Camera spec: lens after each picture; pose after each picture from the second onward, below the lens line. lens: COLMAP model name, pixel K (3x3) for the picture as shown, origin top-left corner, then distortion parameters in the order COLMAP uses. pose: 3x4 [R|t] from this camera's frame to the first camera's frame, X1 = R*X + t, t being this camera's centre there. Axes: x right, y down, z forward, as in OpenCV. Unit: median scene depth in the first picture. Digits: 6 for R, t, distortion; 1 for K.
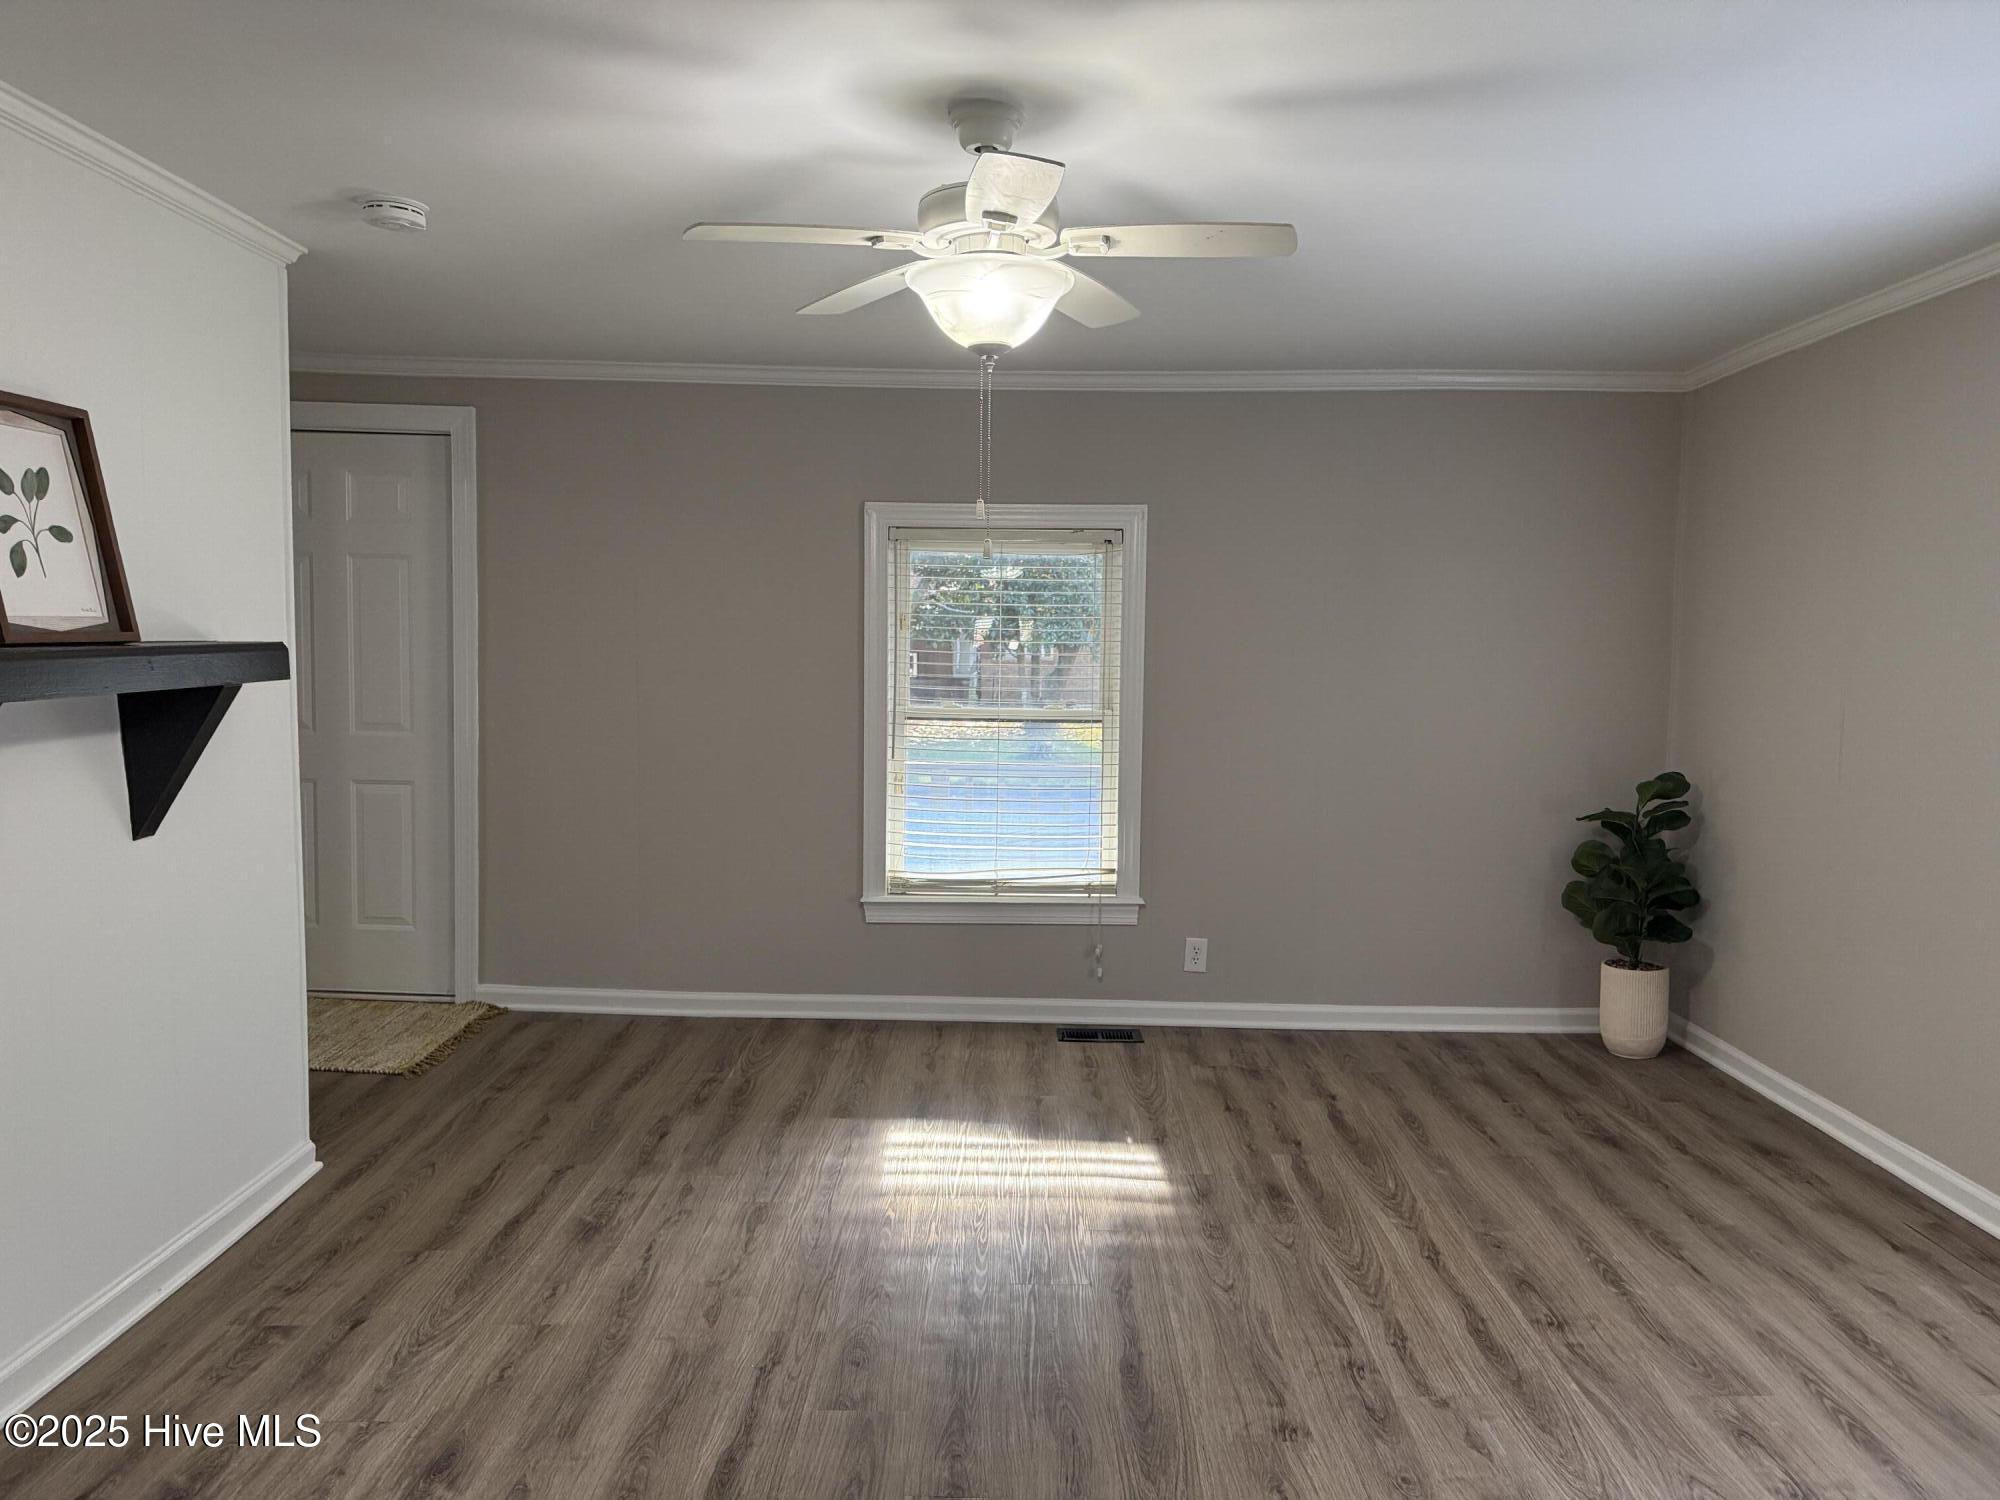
lens RADIAL K [[1374.7, 0, 994.7], [0, 1374.7, 735.5], [0, 0, 1]] dist [0.112911, -0.141153]
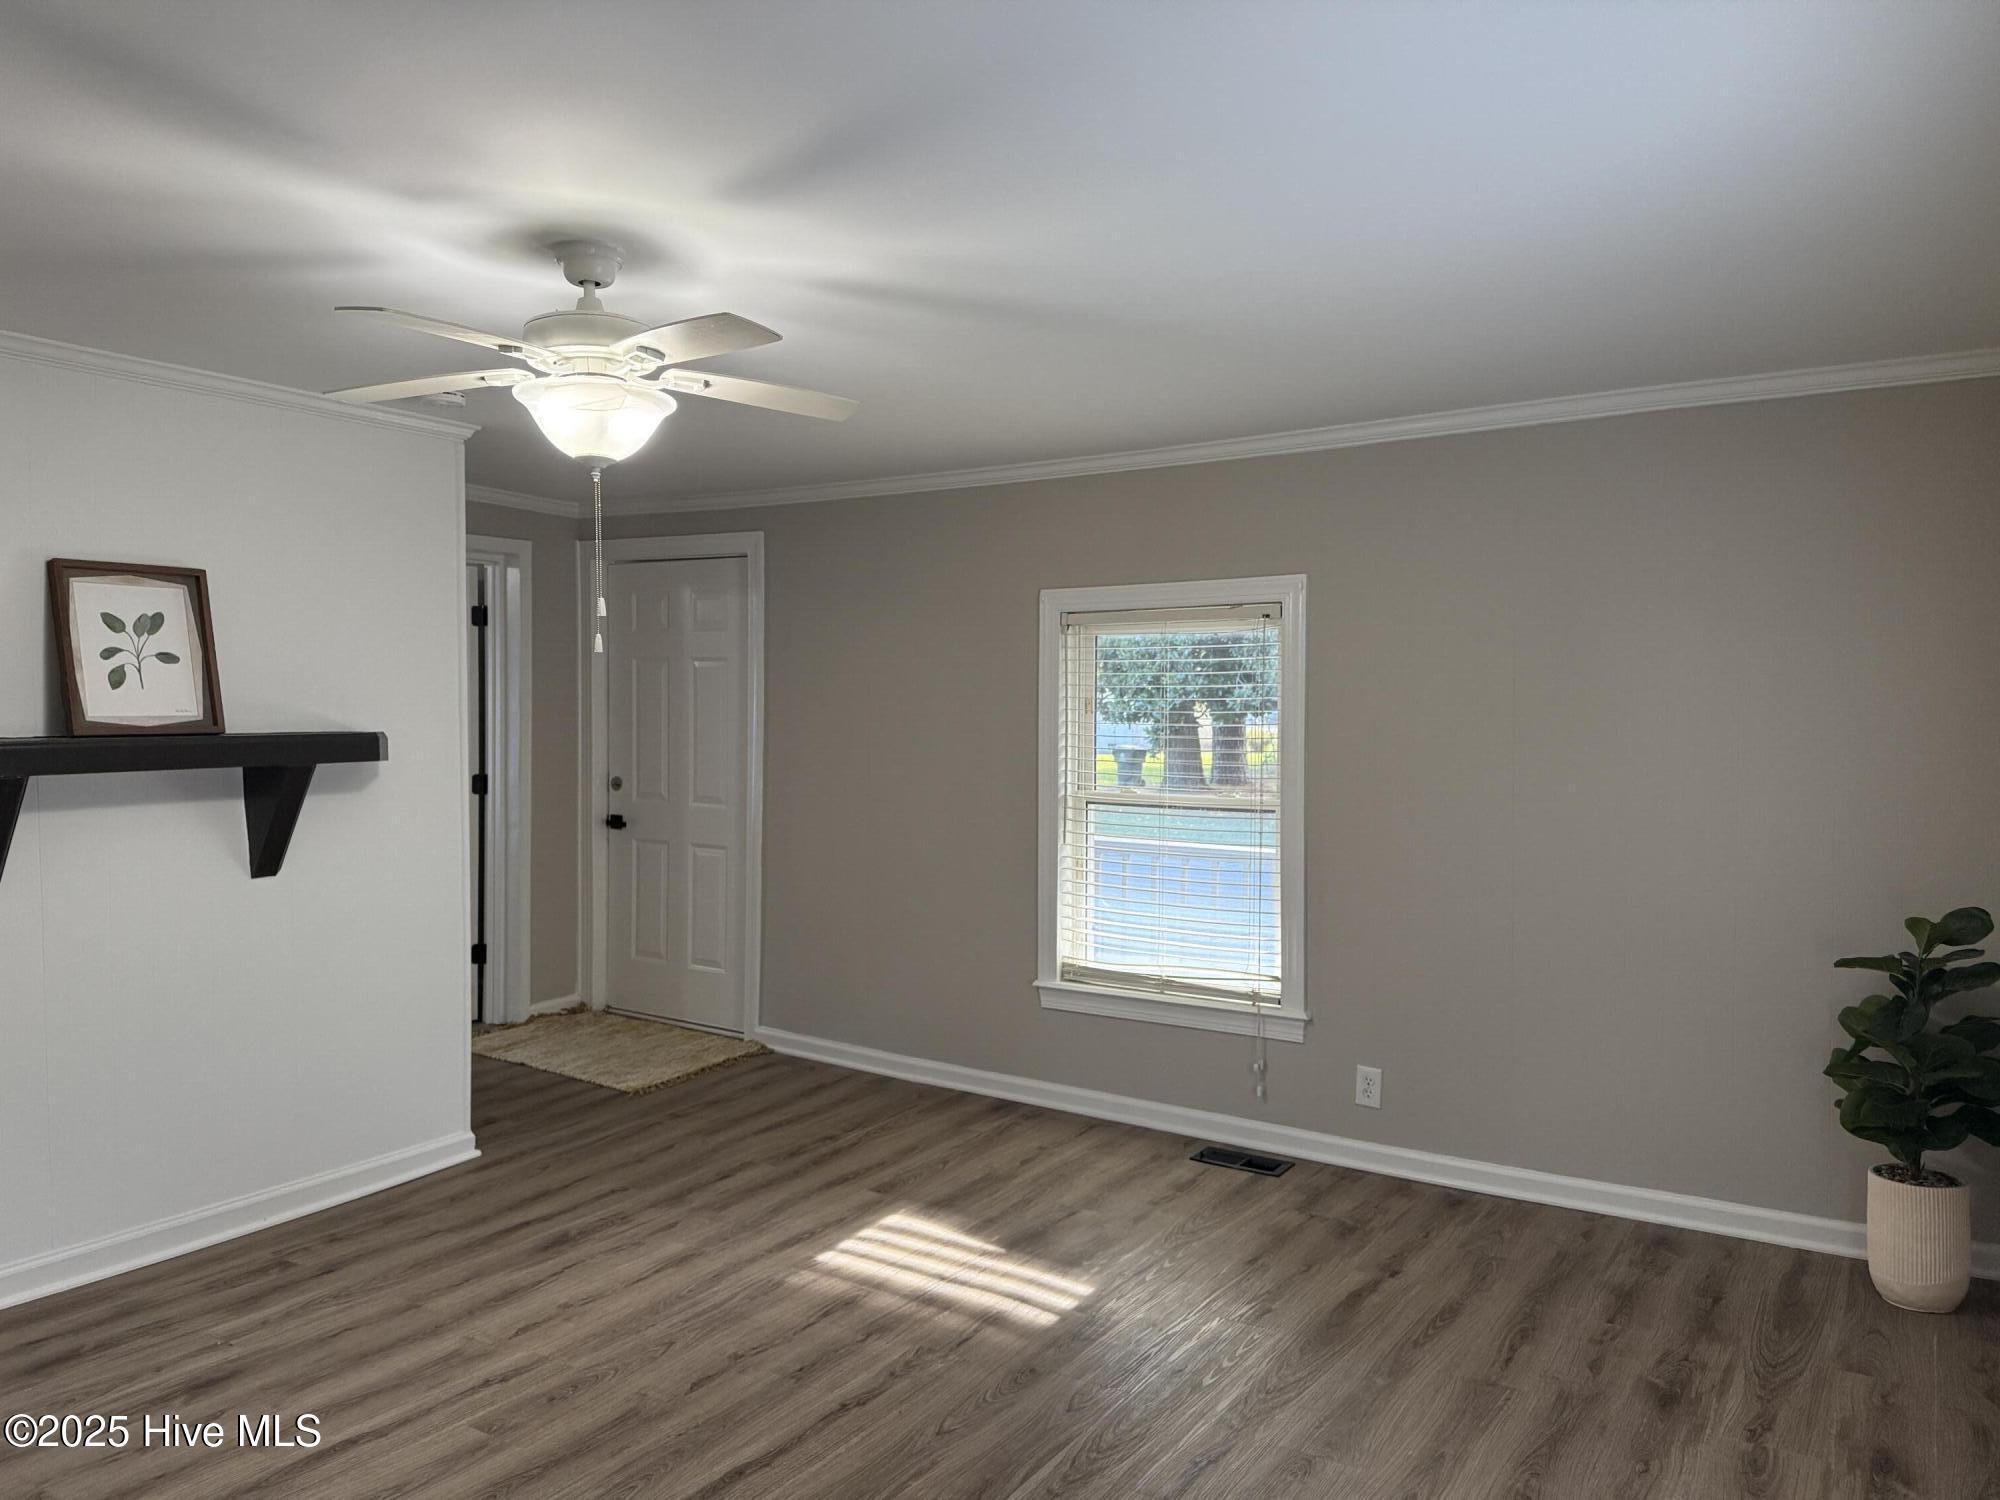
lens RADIAL K [[1374.7, 0, 994.7], [0, 1374.7, 735.5], [0, 0, 1]] dist [0.112911, -0.141153]
pose [[0.847401, -0.001182, -0.530953, 0.486129], [-0.029800, 0.998315, -0.049783, -0.011887], [0.530117, 0.058009, 0.845938, 0.149686]]
